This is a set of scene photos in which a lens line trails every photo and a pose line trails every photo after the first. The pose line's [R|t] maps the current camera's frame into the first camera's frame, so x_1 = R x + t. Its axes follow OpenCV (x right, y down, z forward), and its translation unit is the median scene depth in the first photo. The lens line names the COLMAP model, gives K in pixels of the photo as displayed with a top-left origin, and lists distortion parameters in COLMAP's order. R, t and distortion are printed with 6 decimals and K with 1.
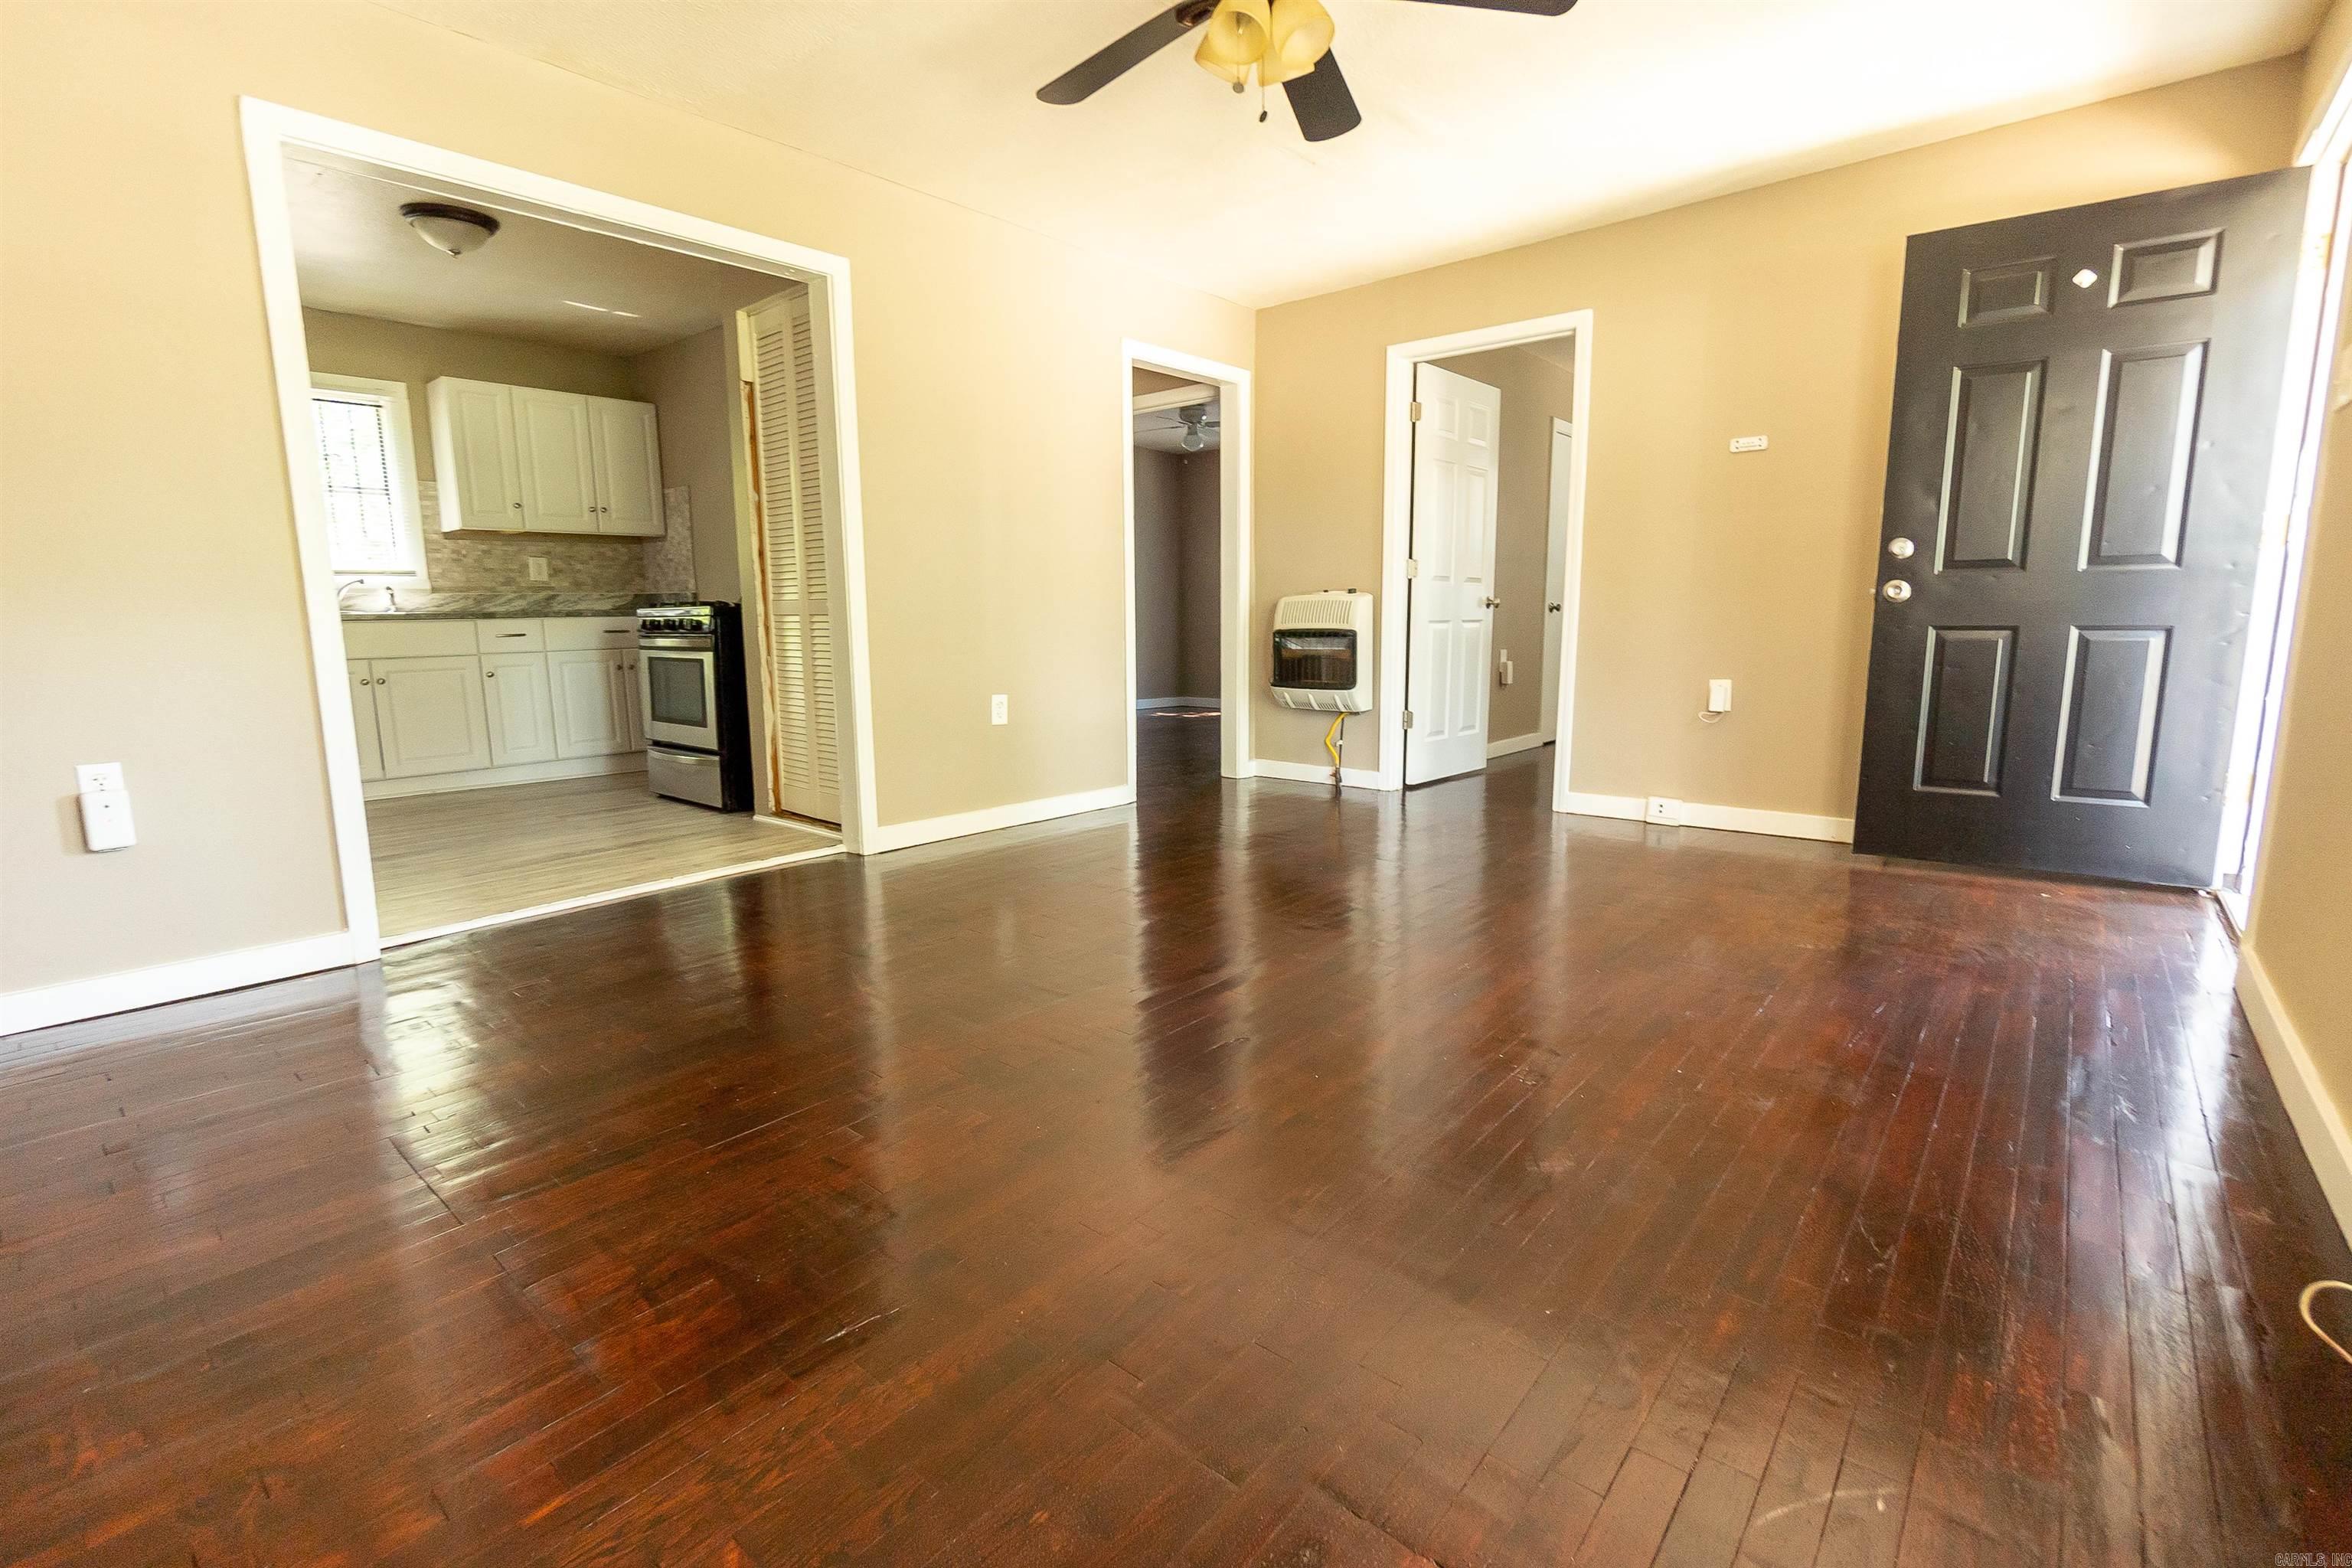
lens RADIAL K [[1015.9, 0, 1170.8], [0, 1015.9, 768.8], [0, 0, 1]] dist [-0.008424, 0.000180]
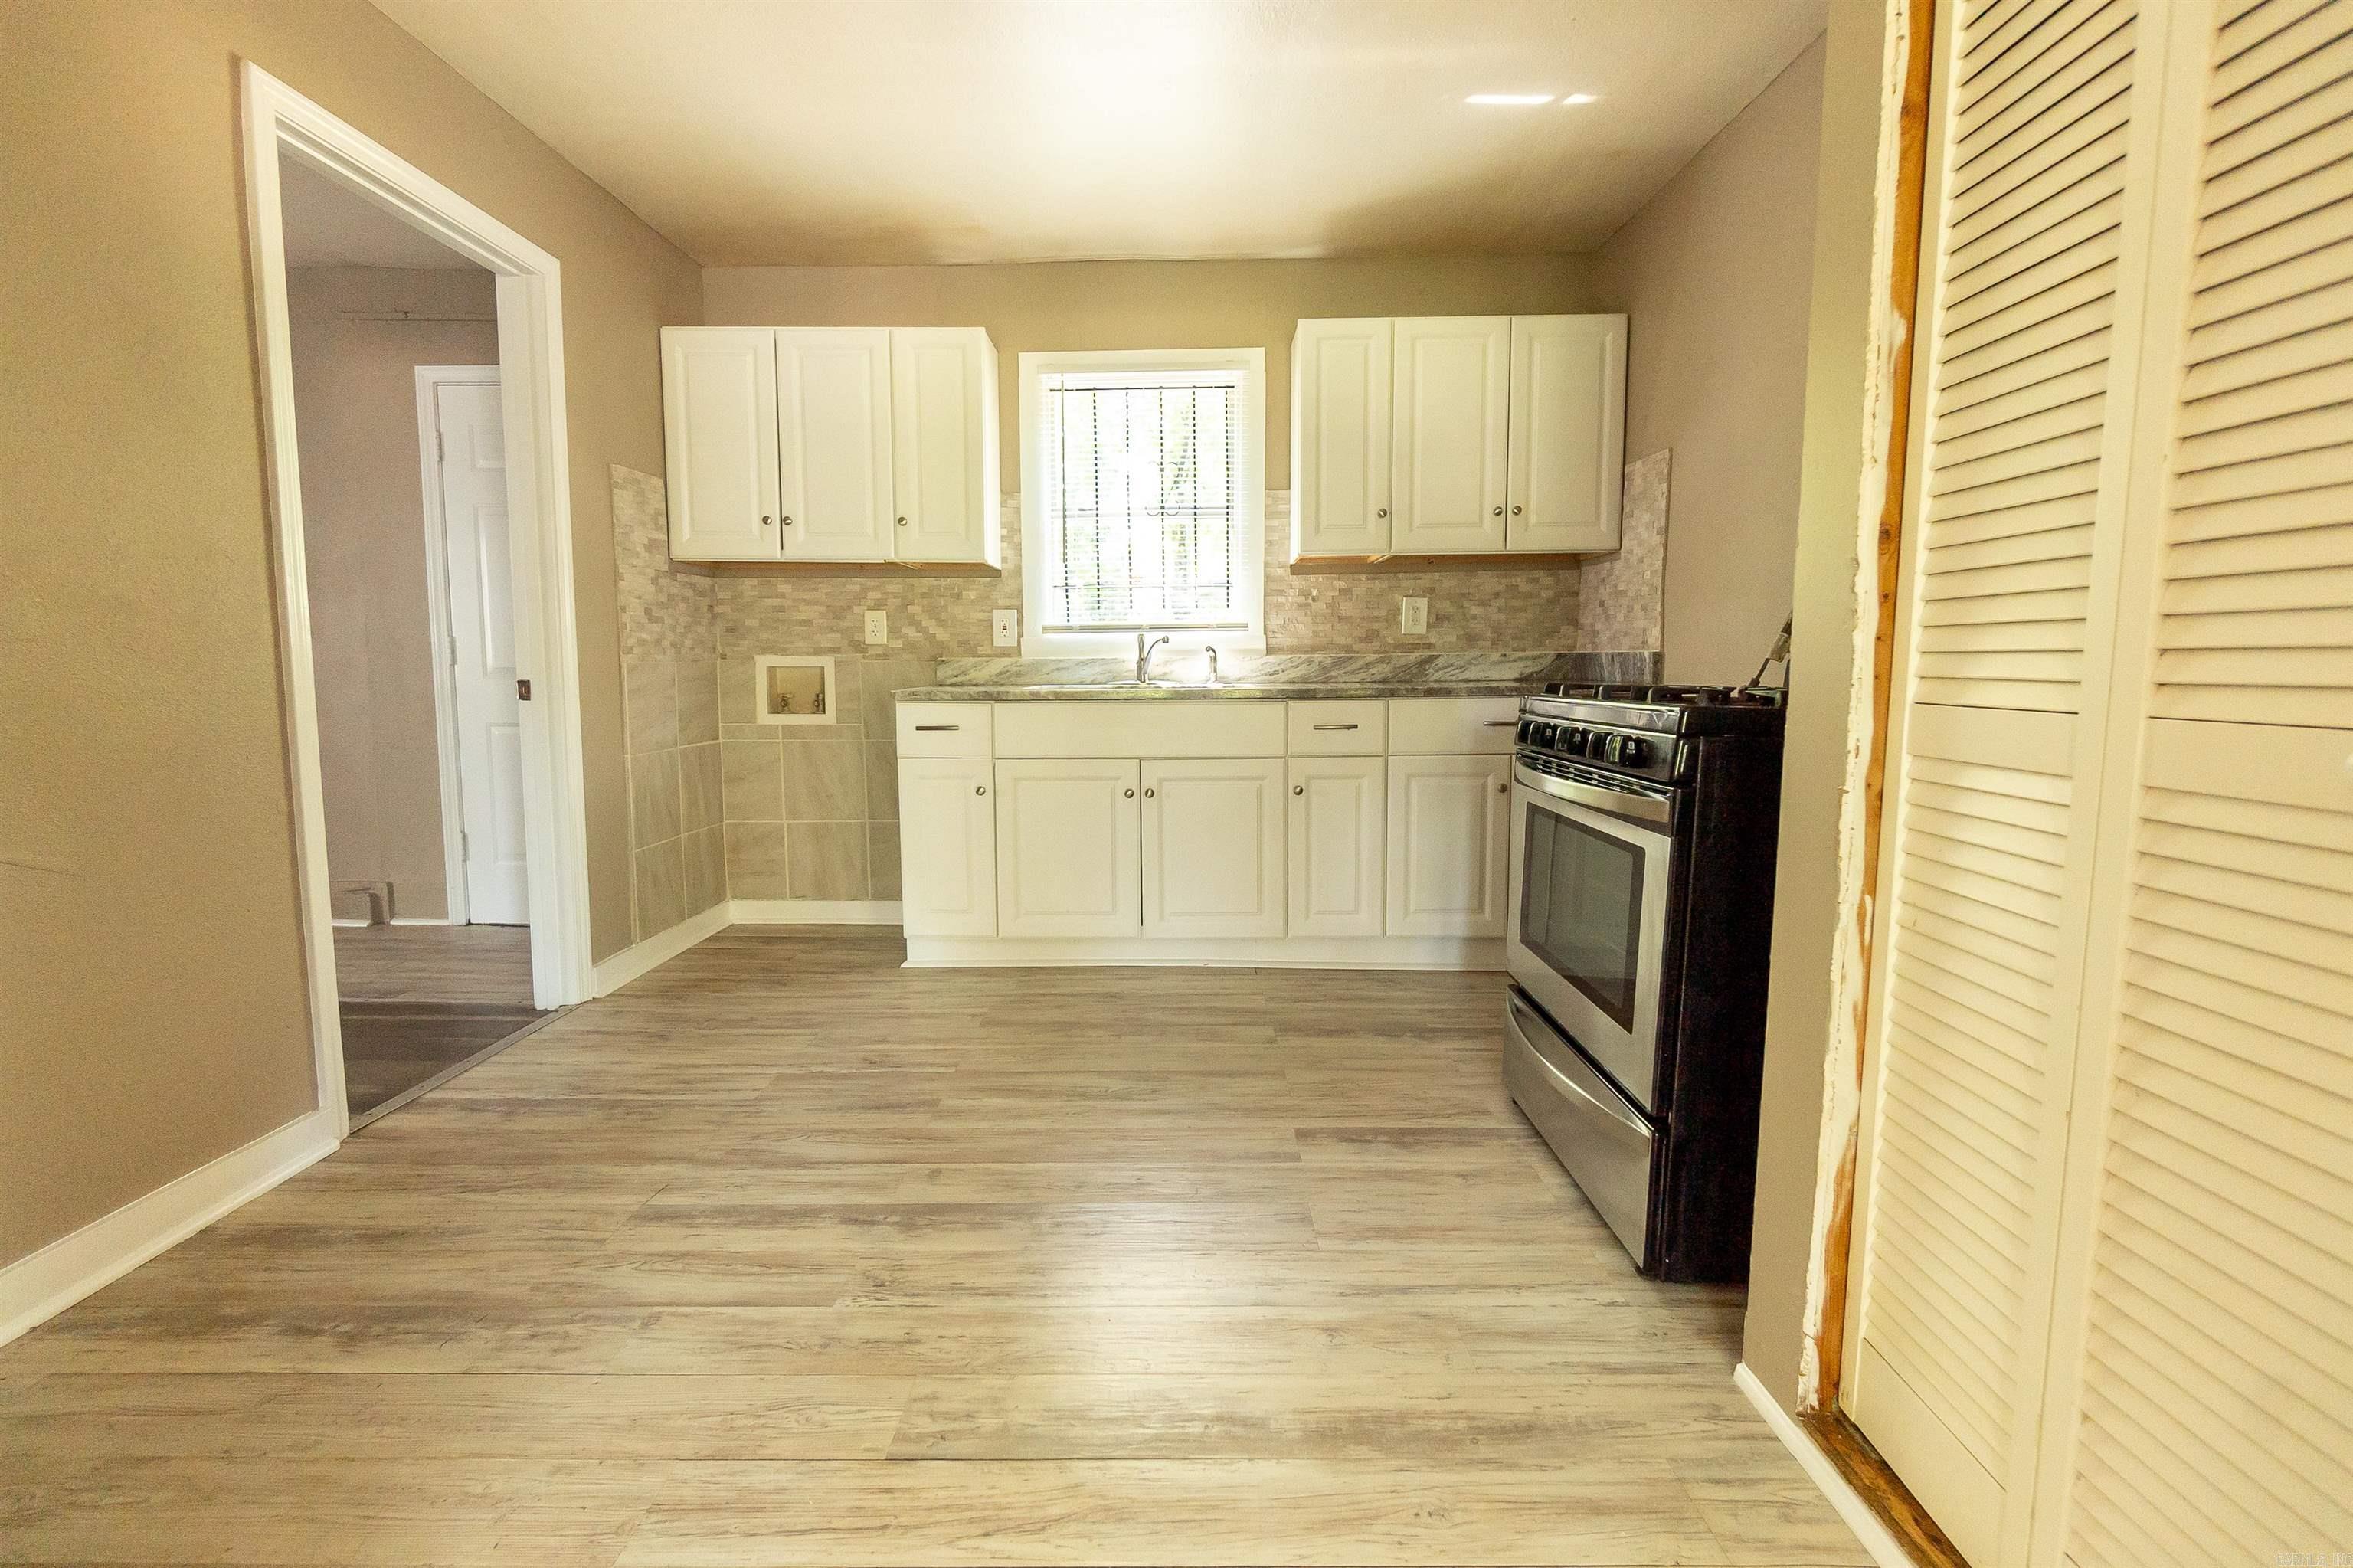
lens RADIAL K [[1016.4, 0, 1171.3], [0, 1016.4, 768.8], [0, 0, 1]] dist [-0.008424, 0.000180]
pose [[0.629546, 0.086460, -0.772137, -0.240396], [-0.120636, 0.992614, 0.012790, -0.099703], [0.767540, 0.085095, 0.635327, 0.528241]]
